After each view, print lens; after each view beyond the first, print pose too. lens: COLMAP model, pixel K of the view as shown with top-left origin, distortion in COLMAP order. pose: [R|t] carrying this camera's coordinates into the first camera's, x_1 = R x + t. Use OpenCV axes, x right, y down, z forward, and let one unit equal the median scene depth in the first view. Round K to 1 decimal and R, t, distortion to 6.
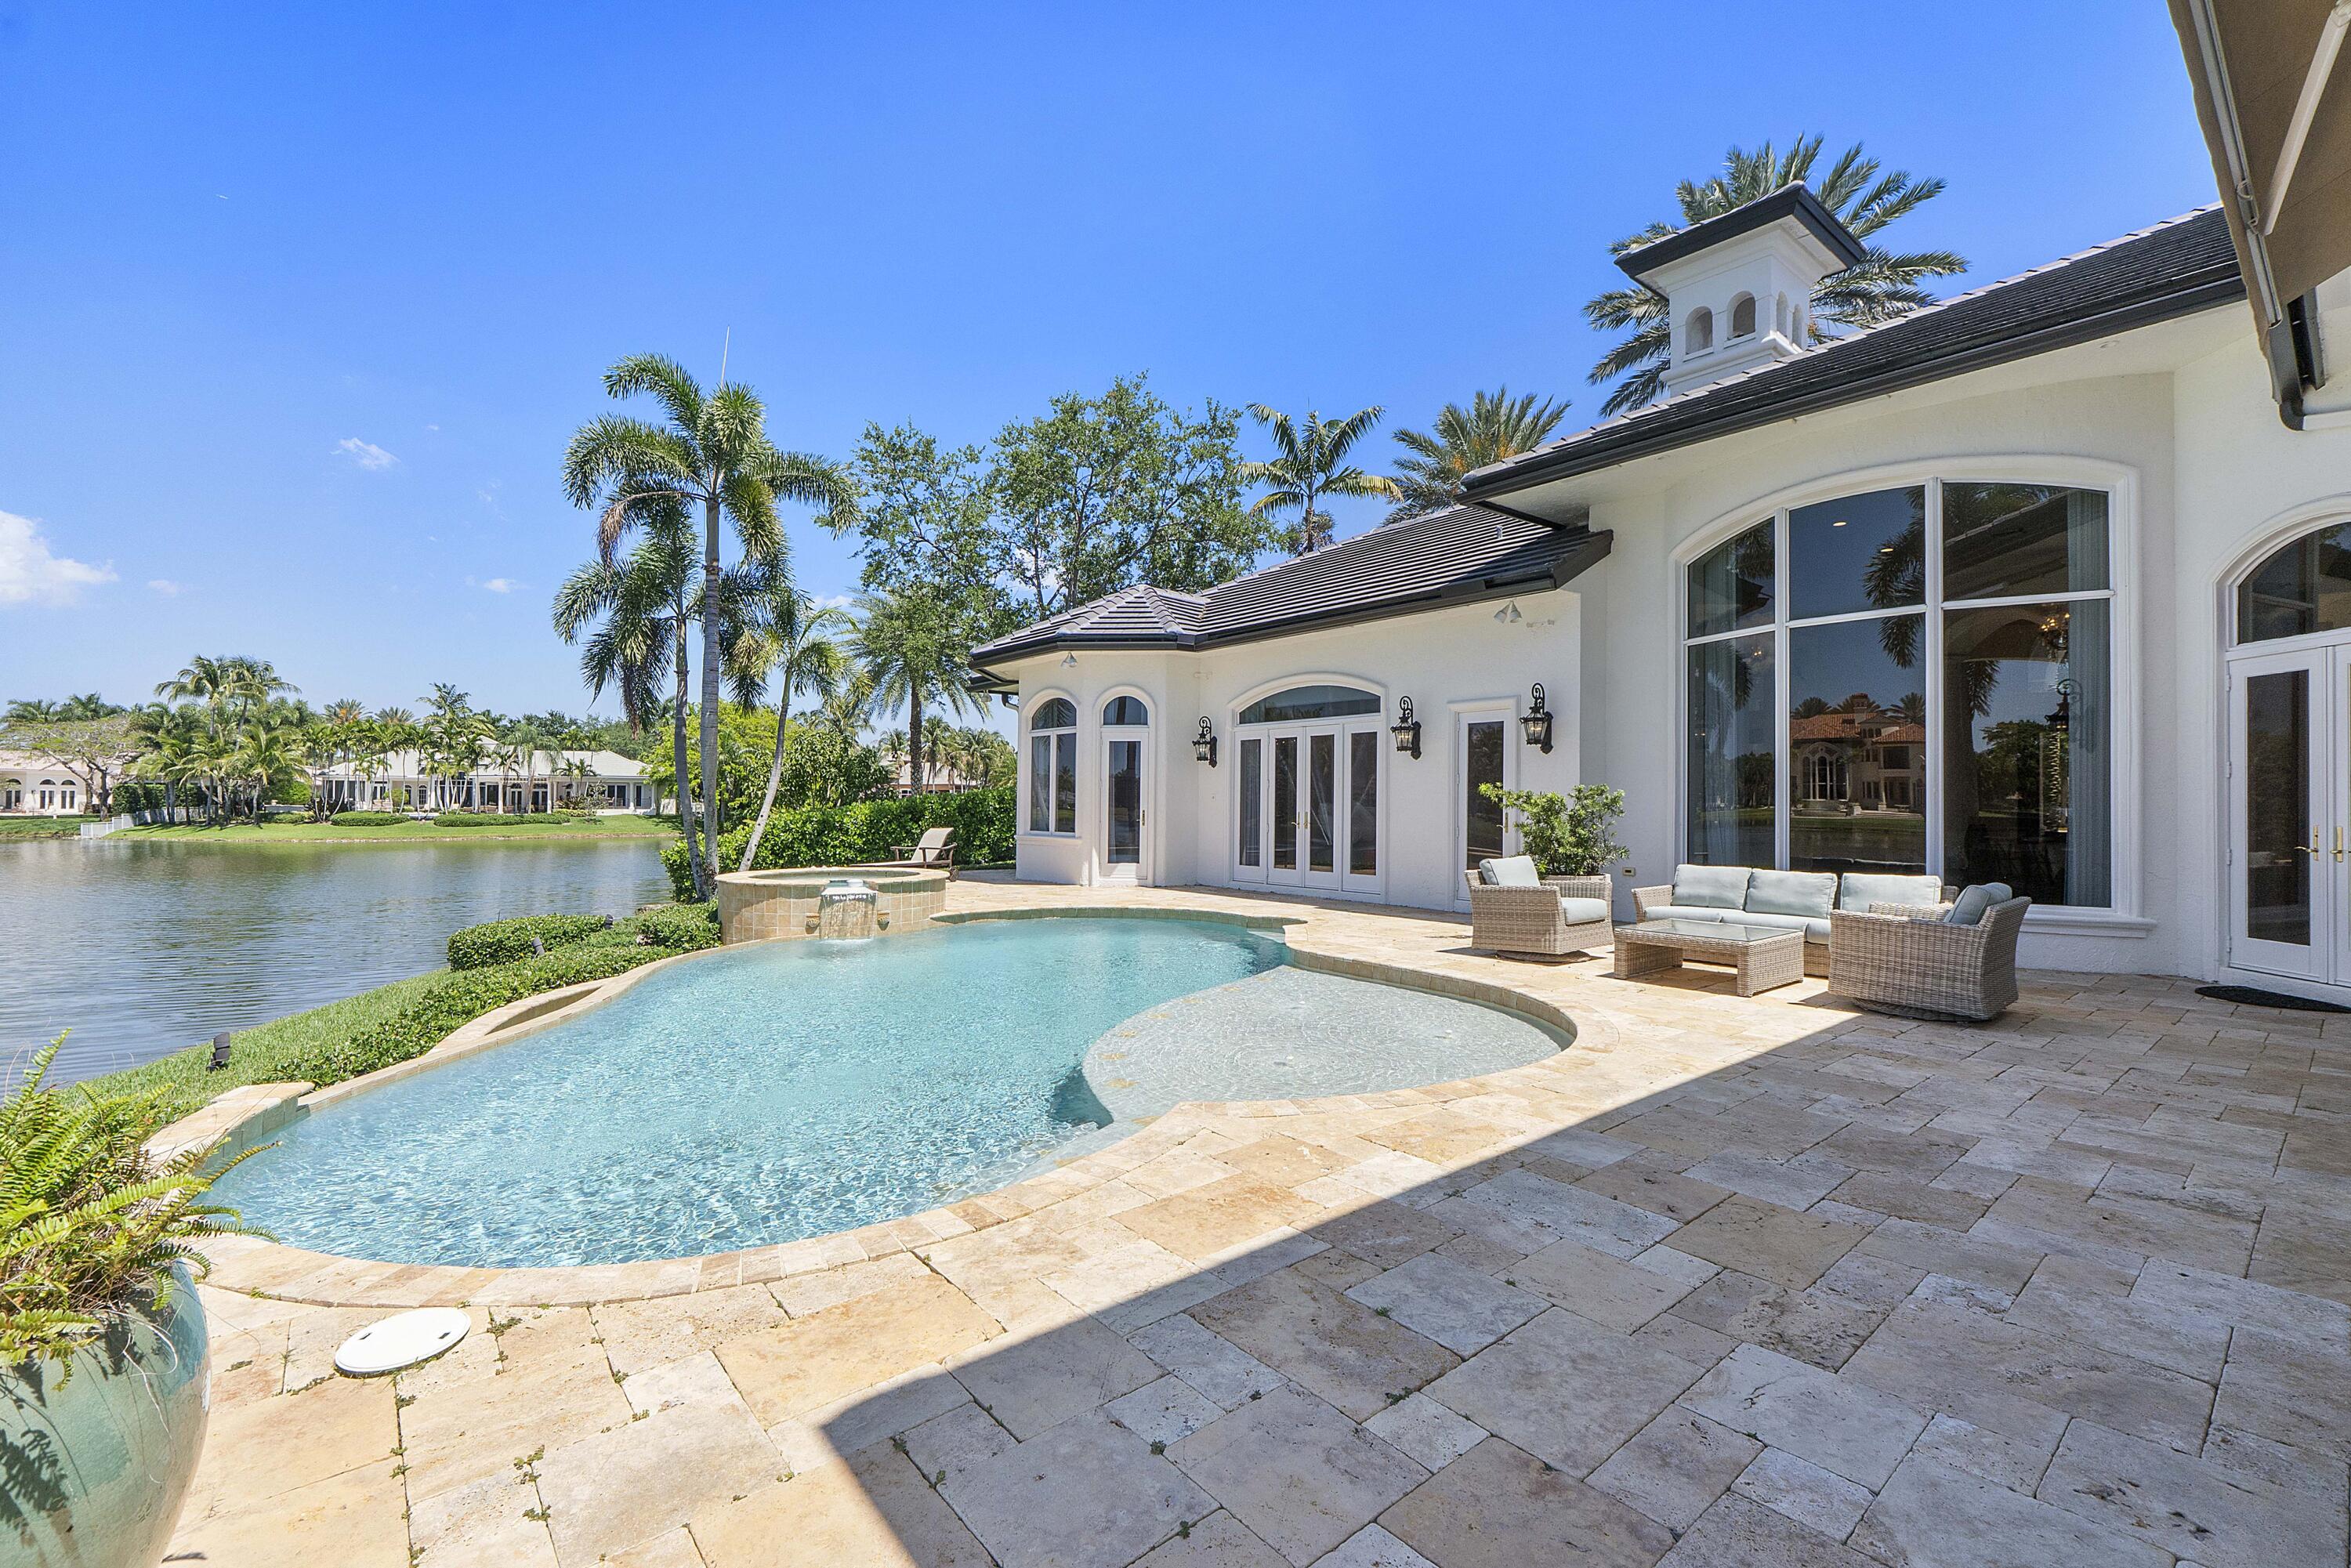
lens RADIAL K [[966.6, 0, 1231.4], [0, 966.6, 787.5], [0, 0, 1]] dist [-0.003484, -0.000373]
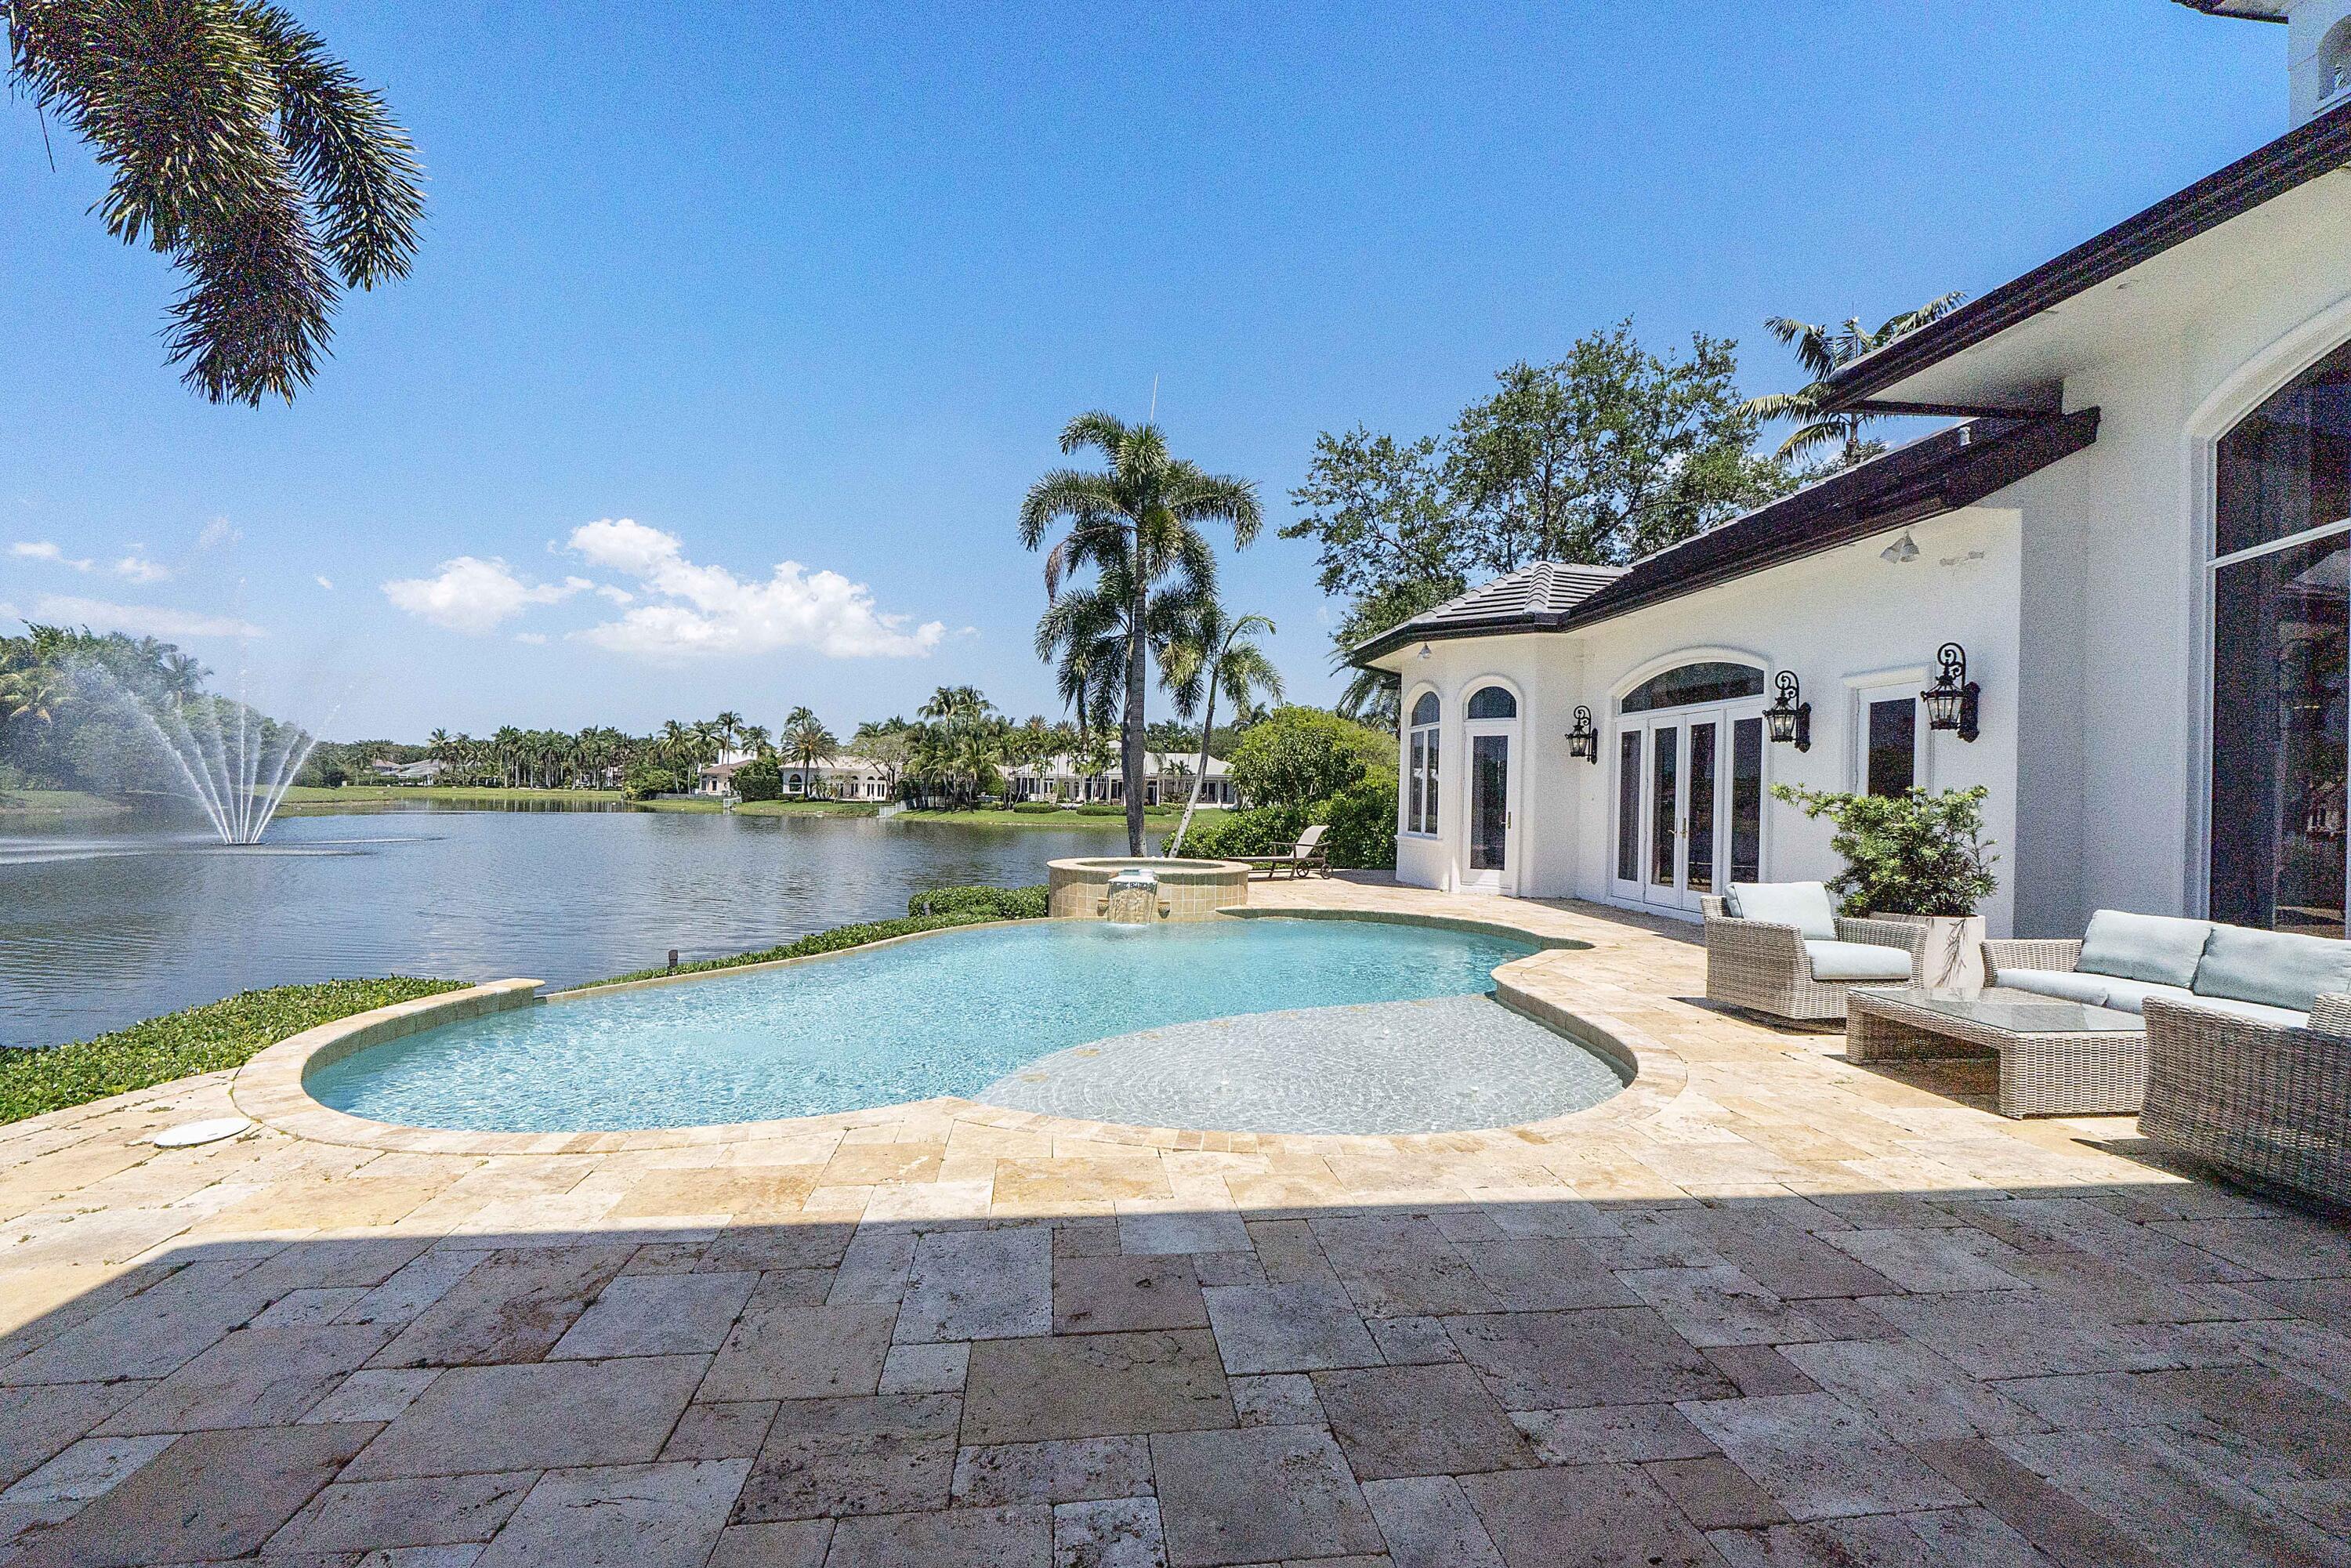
lens RADIAL K [[990.5, 0, 1183.6], [0, 990.5, 783.6], [0, 0, 1]] dist [-0.004017, -0.000441]
pose [[0.846882, 0.006294, -0.531744, 0.183097], [-0.008103, 0.999967, -0.001069, 0.000531], [0.531720, 0.005214, 0.846904, 0.069051]]
